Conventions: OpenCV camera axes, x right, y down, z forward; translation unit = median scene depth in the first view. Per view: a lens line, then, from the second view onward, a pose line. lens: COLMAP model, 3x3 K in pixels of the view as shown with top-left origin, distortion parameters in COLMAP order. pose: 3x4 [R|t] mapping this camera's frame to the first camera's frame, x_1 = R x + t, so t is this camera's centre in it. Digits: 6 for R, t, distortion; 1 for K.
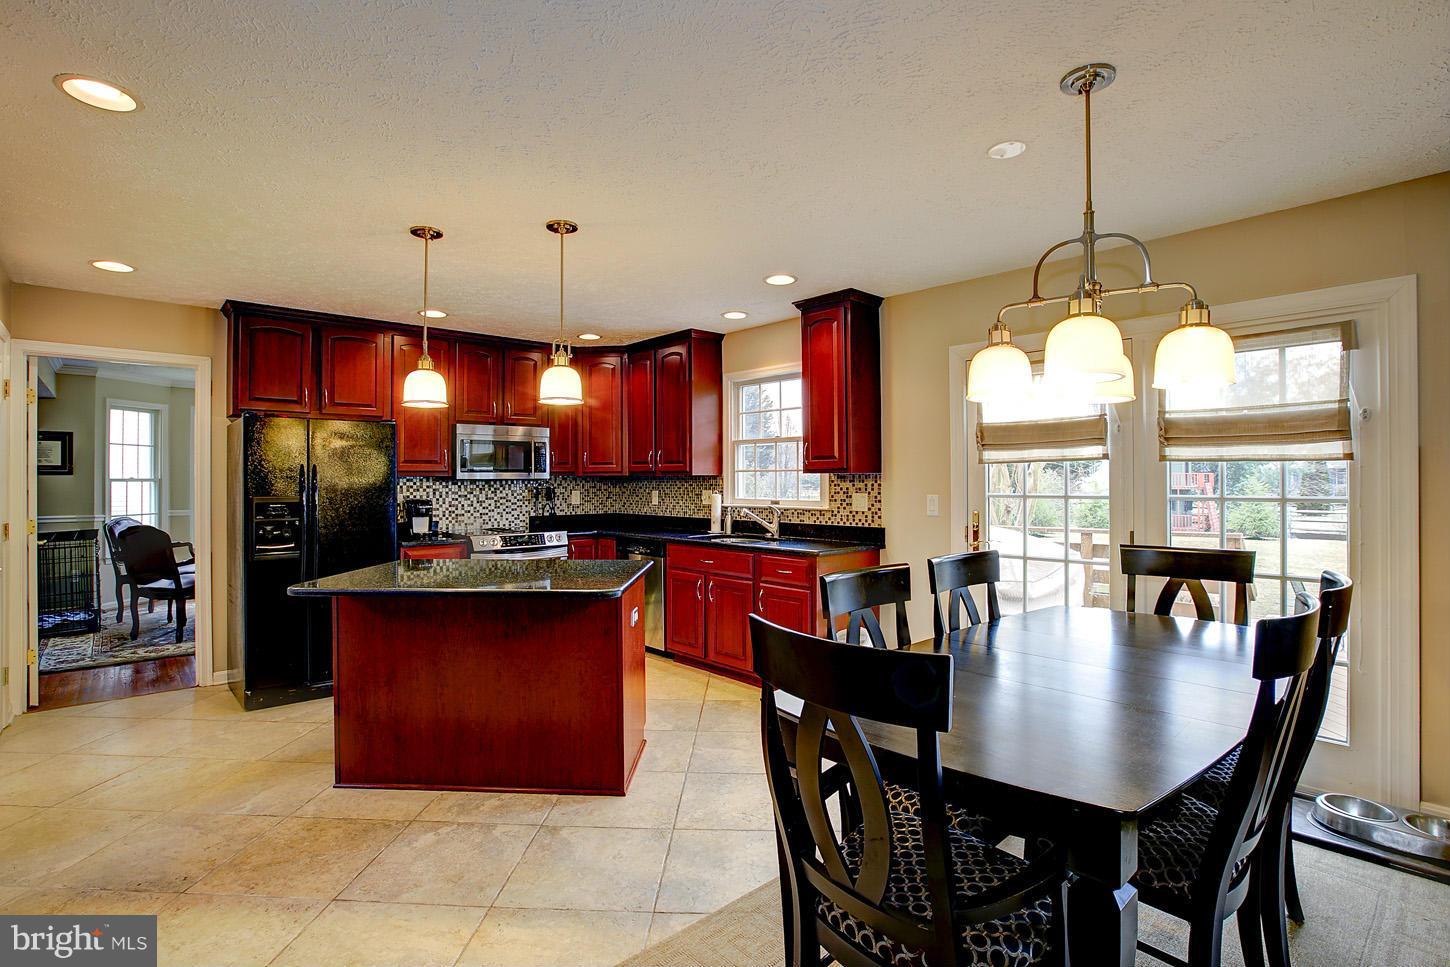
lens RADIAL K [[684.0, 0, 722.3], [0, 684.0, 481.4], [0, 0, 1]] dist [-0.046670, 0.007295]
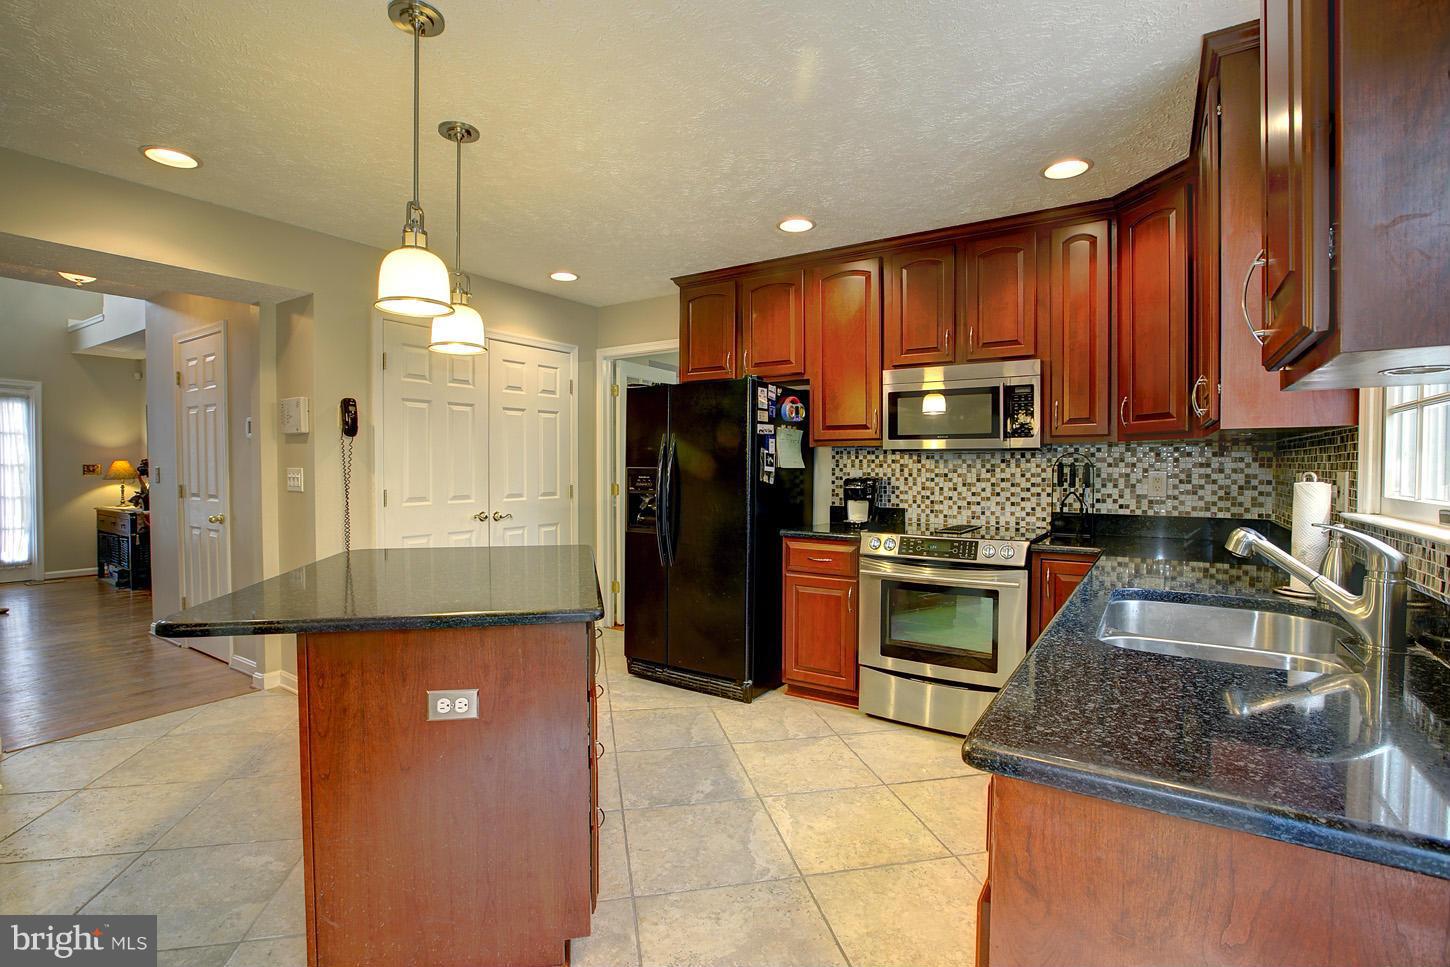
lens RADIAL K [[684.0, 0, 736.9], [0, 684.0, 489.6], [0, 0, 1]] dist [-0.046670, 0.007295]
pose [[0.255236, 0.038131, -0.966126, 0.233659], [-0.005372, 0.999263, 0.038020, 0.010907], [0.966864, -0.004514, 0.255253, 0.613766]]
